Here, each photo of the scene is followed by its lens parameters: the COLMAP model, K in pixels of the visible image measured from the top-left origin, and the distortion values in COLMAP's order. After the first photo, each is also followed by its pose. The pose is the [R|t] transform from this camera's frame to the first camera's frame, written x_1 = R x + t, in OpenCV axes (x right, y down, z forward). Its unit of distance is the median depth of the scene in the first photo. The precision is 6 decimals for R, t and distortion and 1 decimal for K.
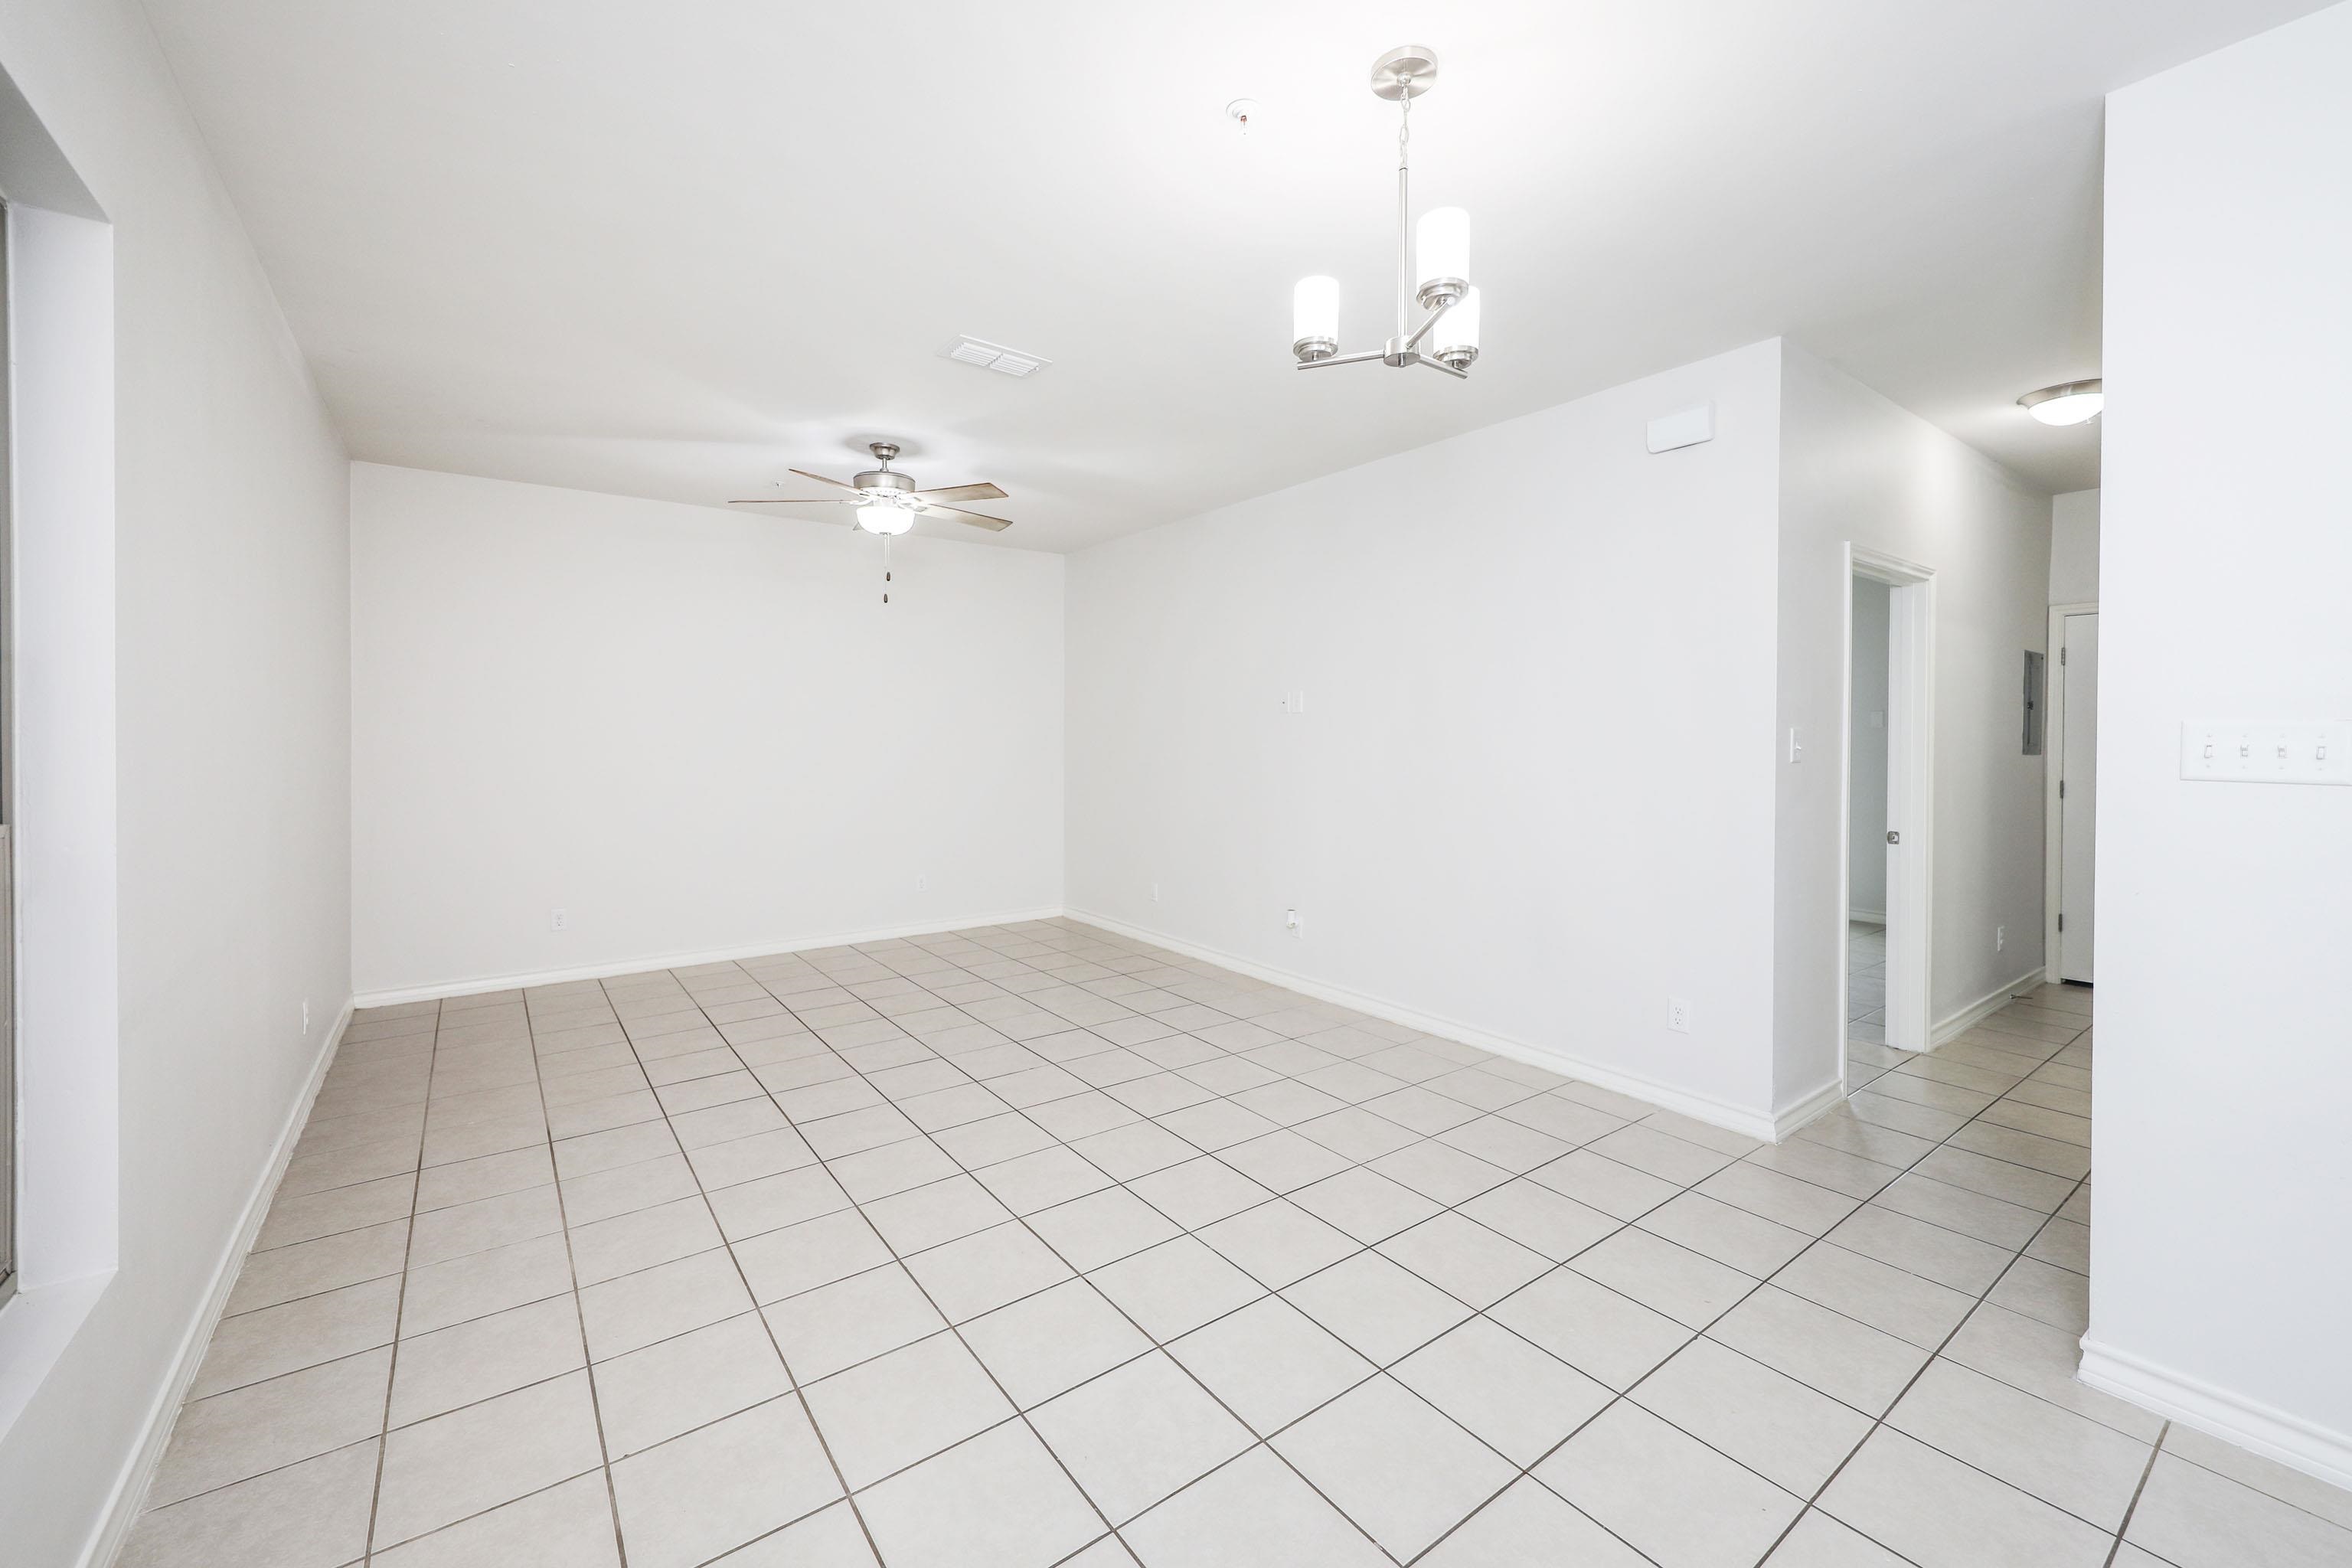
lens RADIAL K [[941.3, 0, 1126.9], [0, 941.3, 724.6], [0, 0, 1]] dist [0.000287, -0.000027]
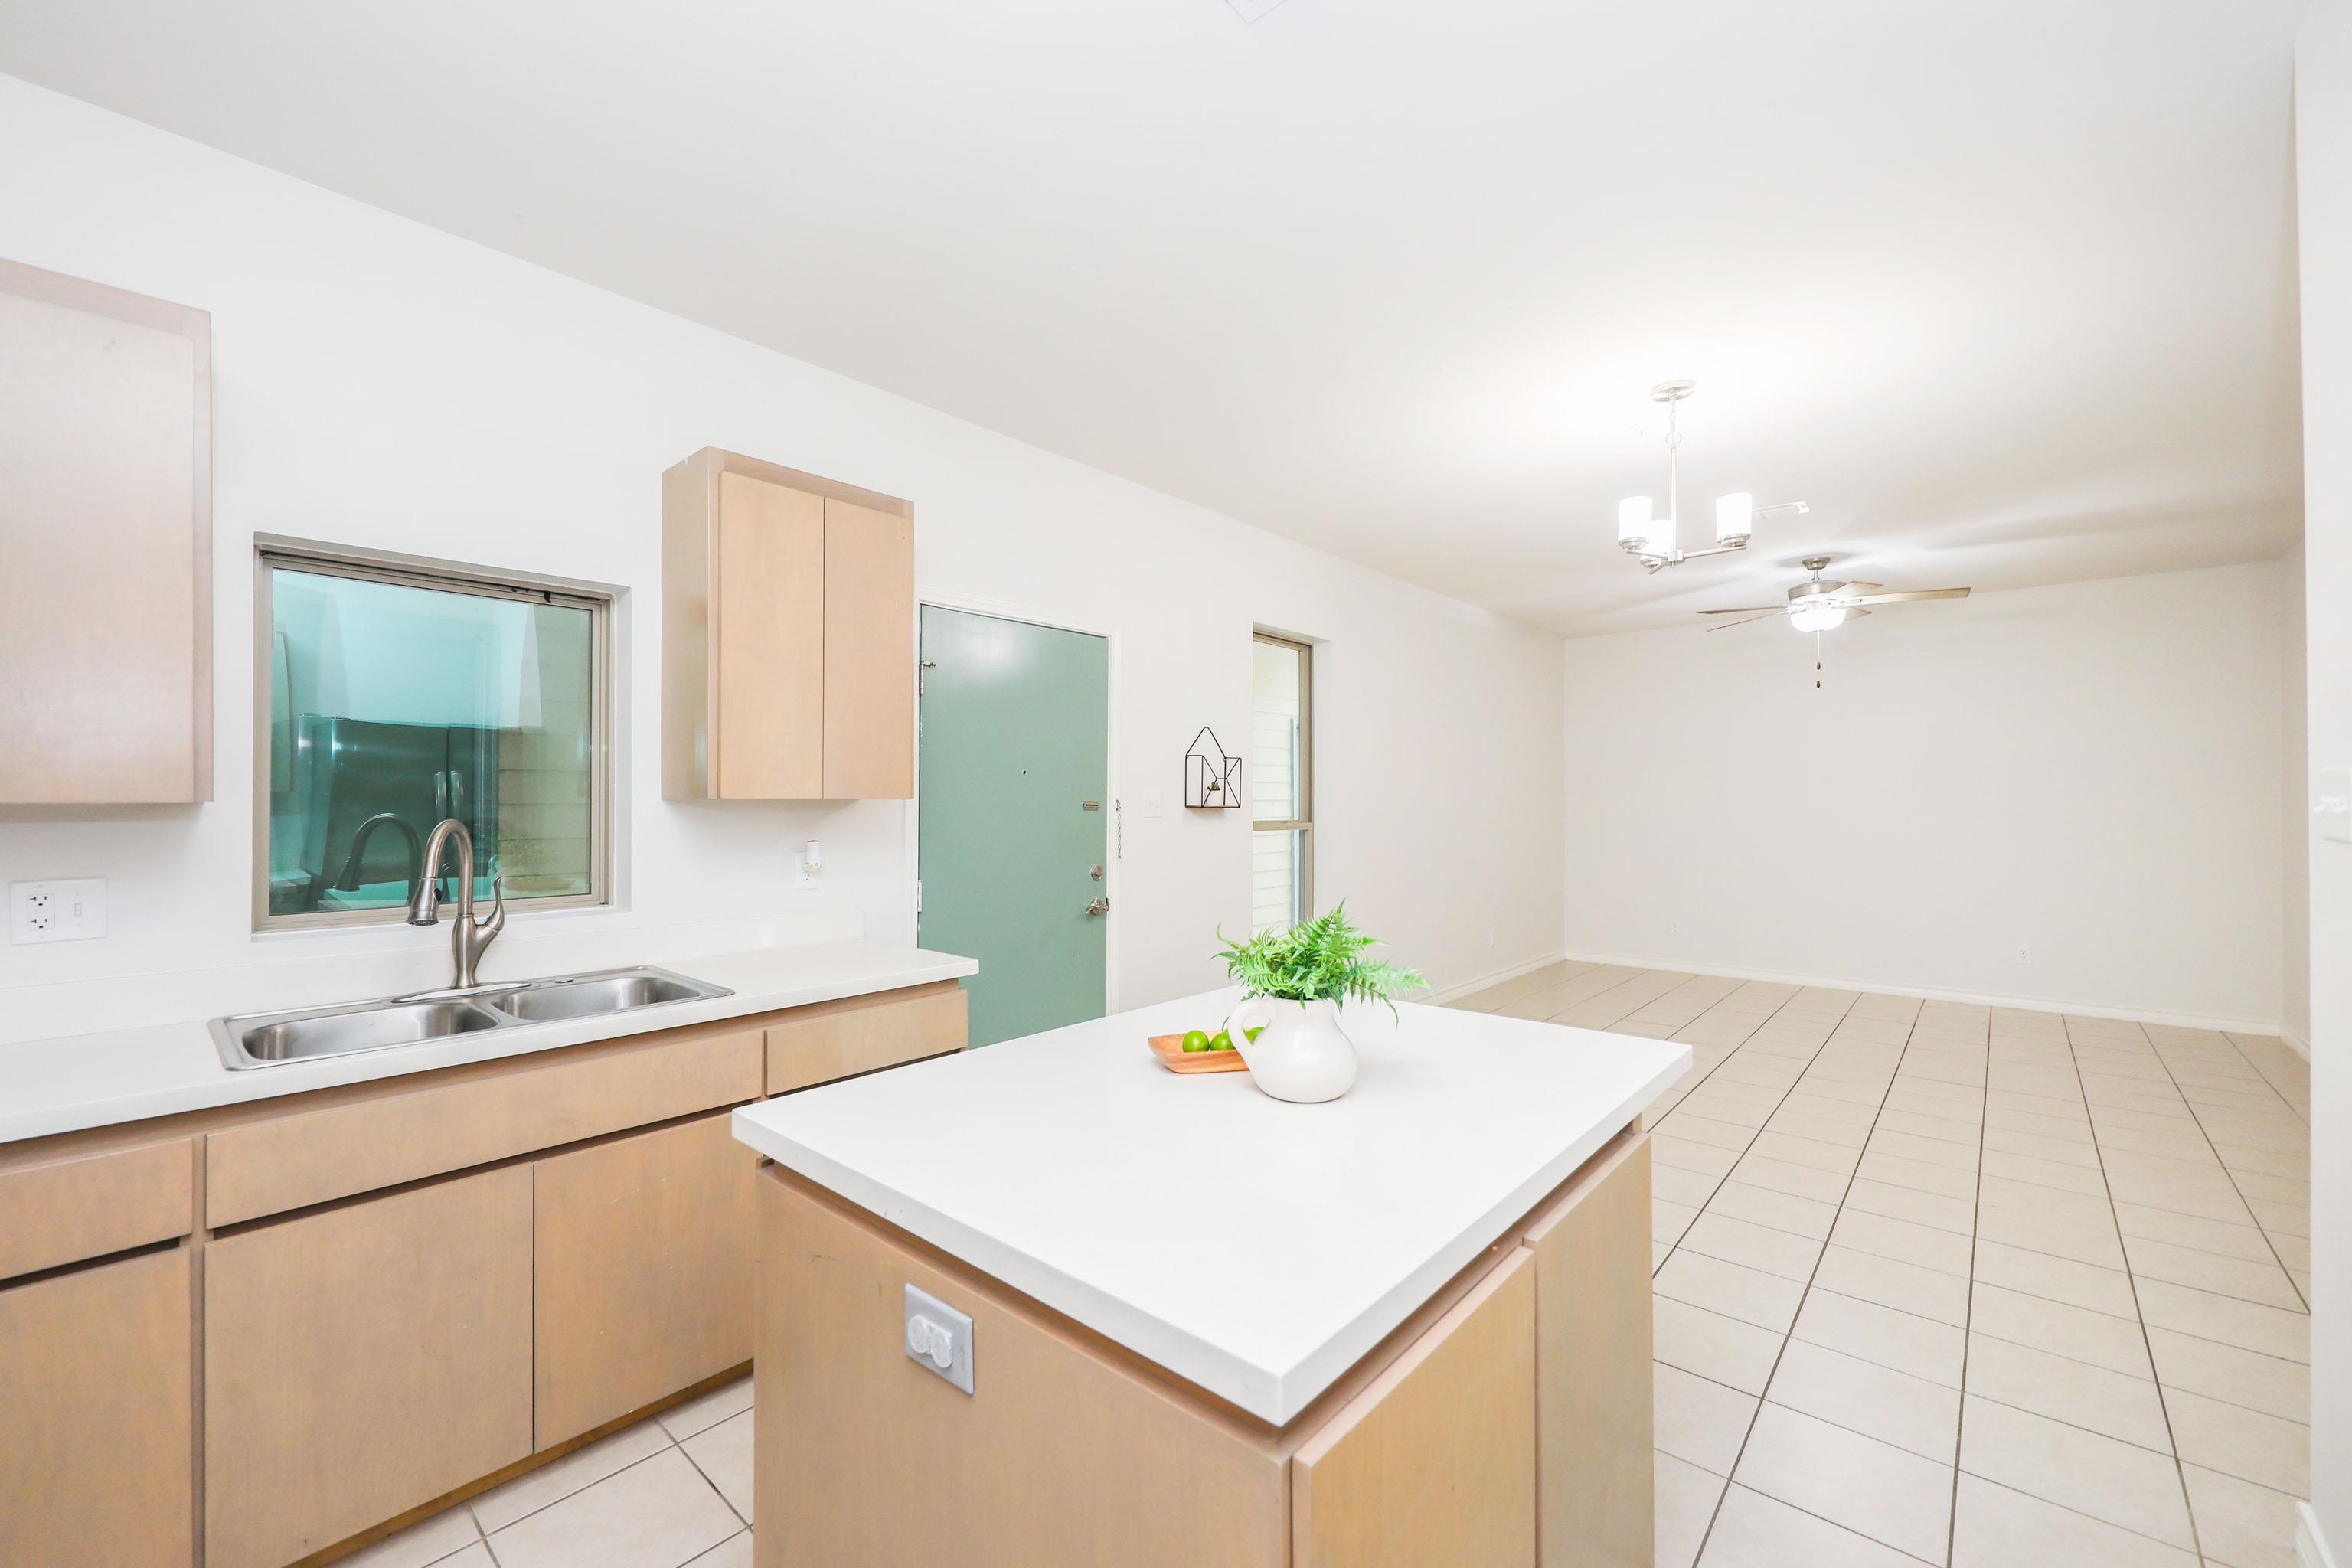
lens RADIAL K [[959.8, 0, 1180.6], [0, 959.8, 740.2], [0, 0, 1]] dist [-0.024957, 0.000337]
pose [[0.259709, -0.043225, -0.964719, 0.712787], [-0.008873, 0.998849, -0.047143, 0.004528], [0.965646, 0.020803, 0.259026, -0.117383]]
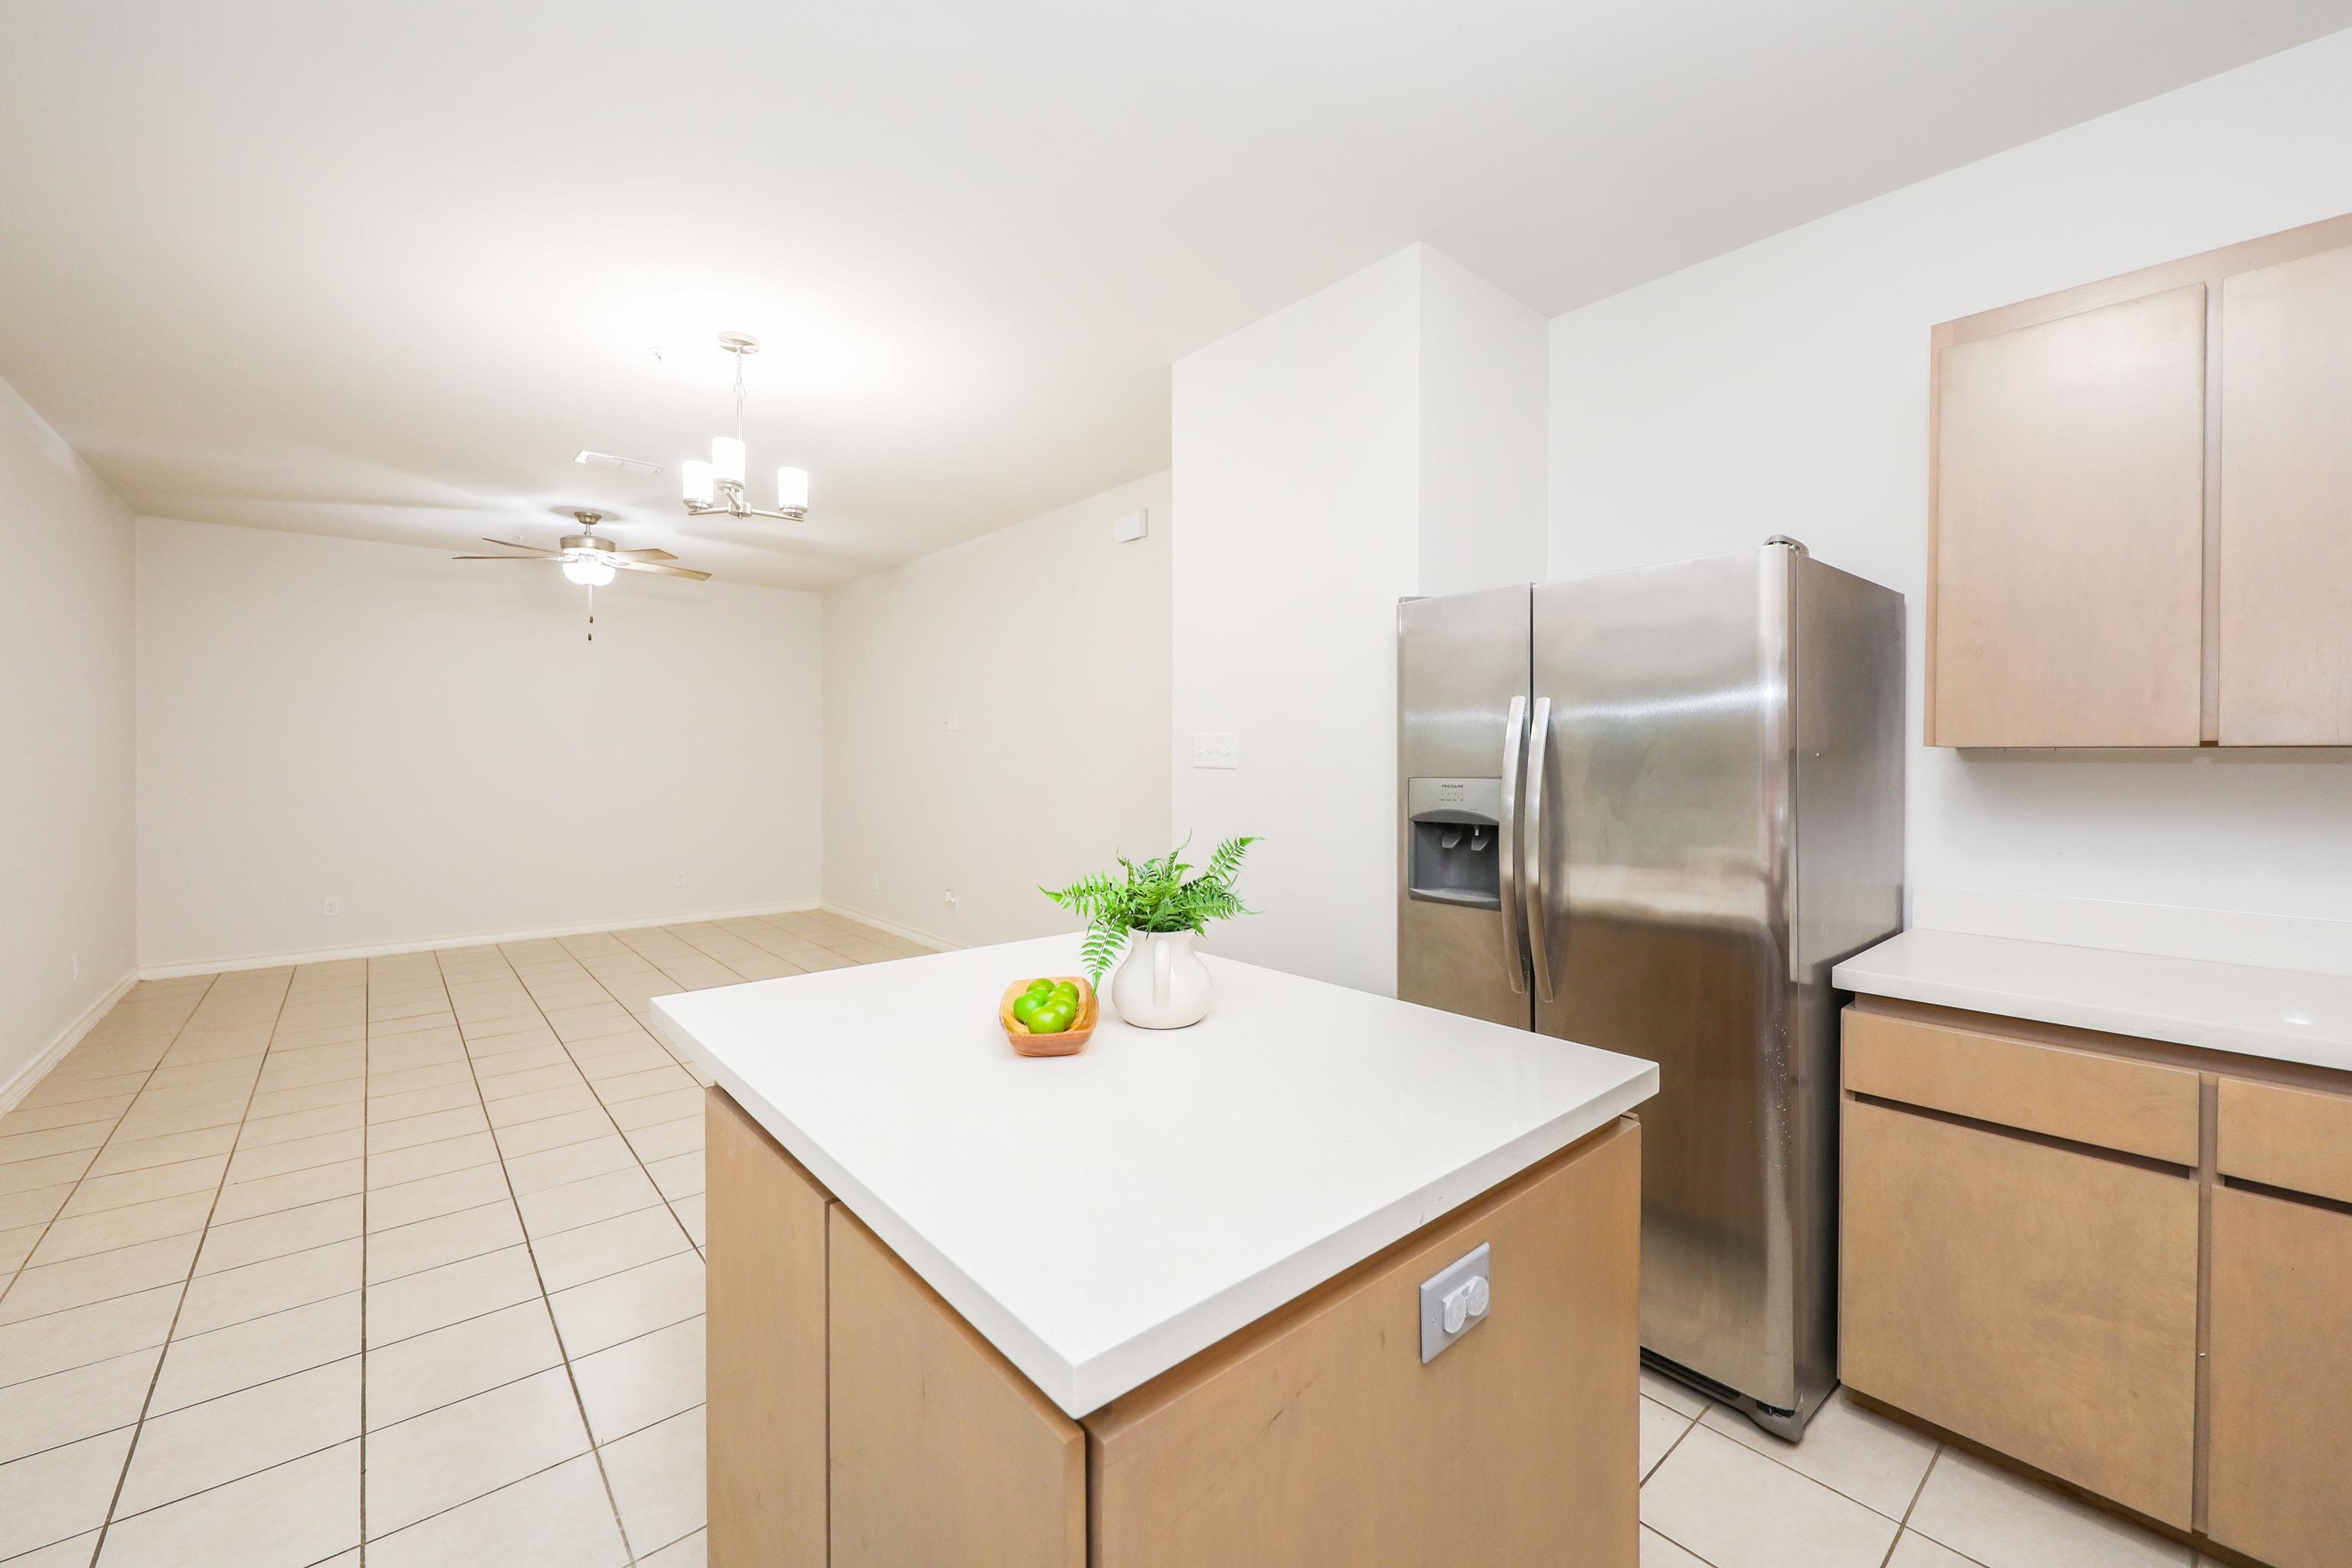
lens RADIAL K [[959.8, 0, 1180.6], [0, 959.8, 740.2], [0, 0, 1]] dist [-0.024957, 0.000337]
pose [[0.994173, 0.004645, 0.107692, 0.384658], [-0.003838, 0.999963, -0.007695, 0.008152], [-0.107724, 0.007237, 0.994154, -0.326446]]
